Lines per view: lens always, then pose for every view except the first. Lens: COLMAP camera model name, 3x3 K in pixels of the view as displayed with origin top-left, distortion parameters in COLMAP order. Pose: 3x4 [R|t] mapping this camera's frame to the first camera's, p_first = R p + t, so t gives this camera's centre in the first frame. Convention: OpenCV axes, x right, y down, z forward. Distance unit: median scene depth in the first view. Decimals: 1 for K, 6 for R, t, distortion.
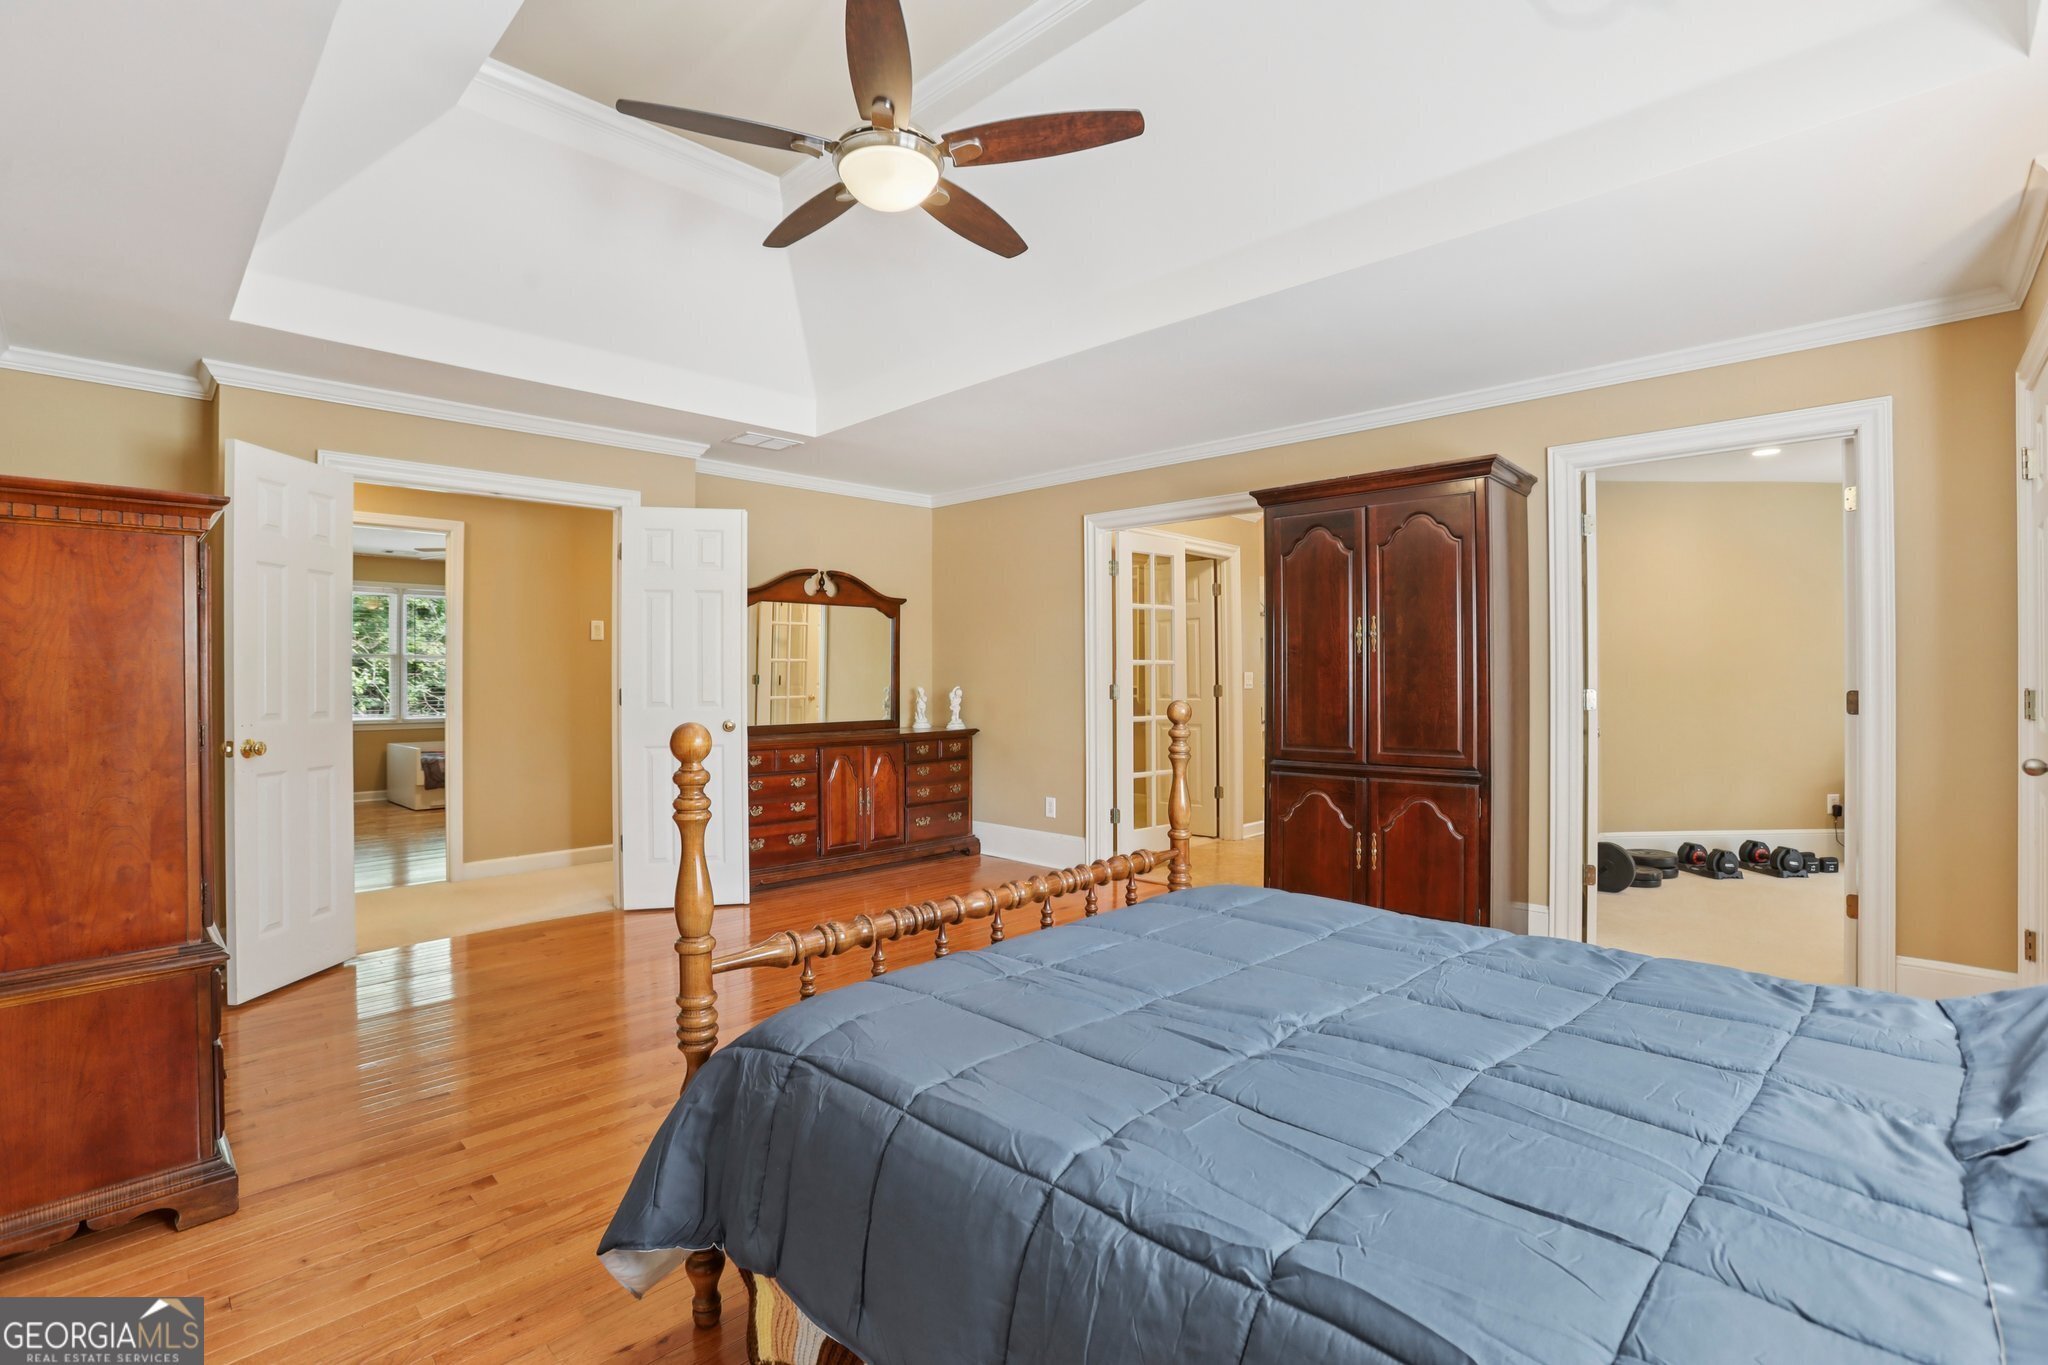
lens RADIAL K [[938.4, 0, 1024.6], [0, 938.4, 679.1], [0, 0, 1]] dist [-0.000389, -0.000026]
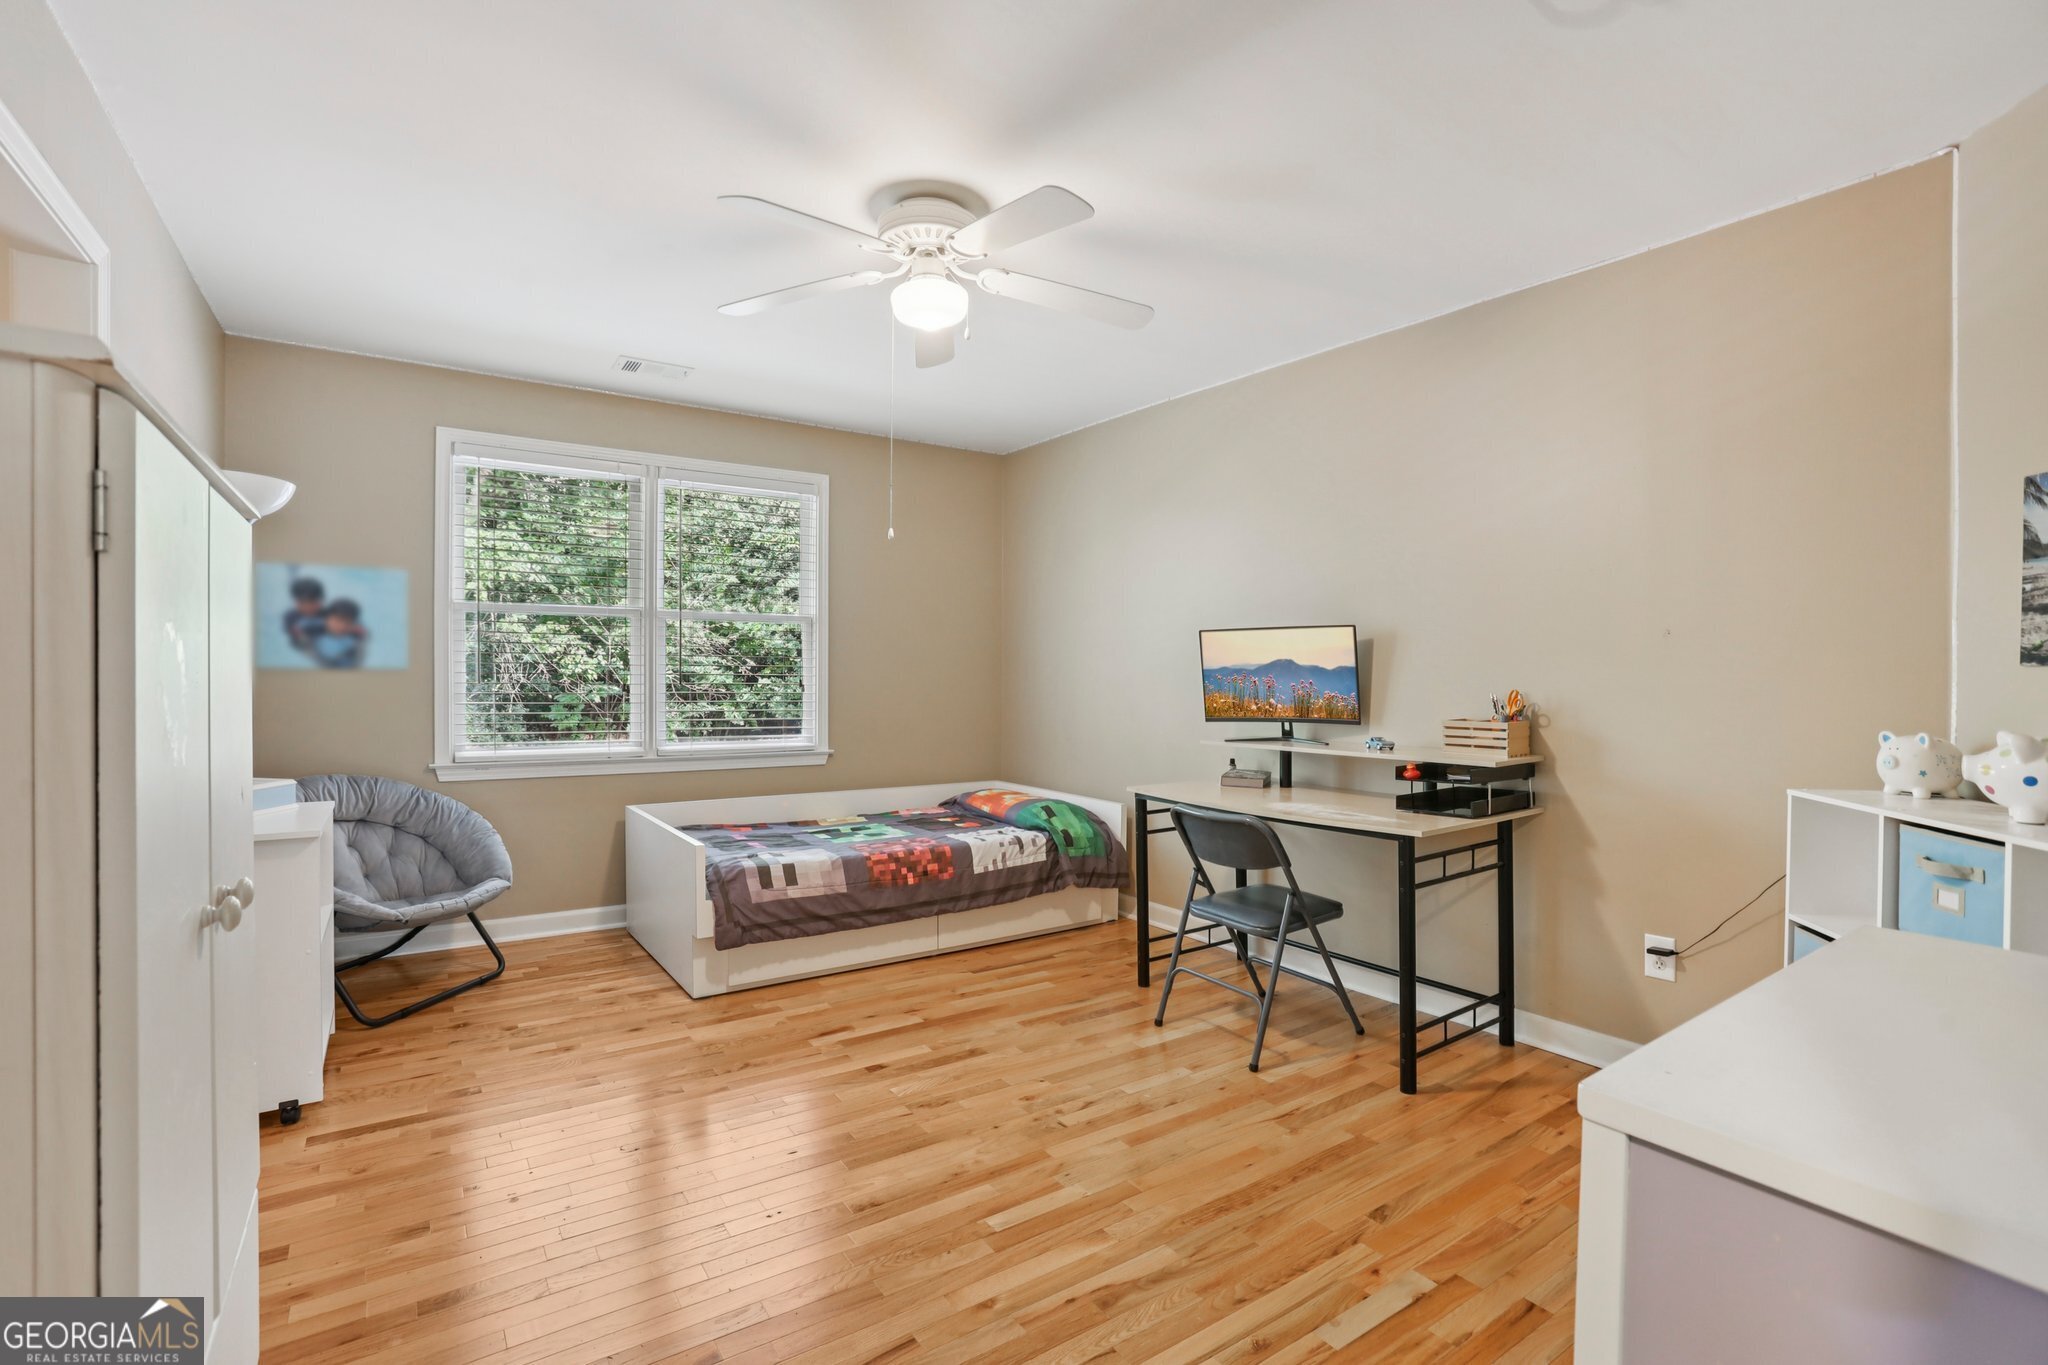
lens RADIAL K [[938.4, 0, 1024.3], [0, 938.4, 677.1], [0, 0, 1]] dist [-0.000389, -0.000026]
pose [[0.981004, 0.012946, -0.193553, -0.405071], [-0.011151, 0.999884, 0.010361, 0.003476], [0.193665, -0.008005, 0.981035, 0.595382]]
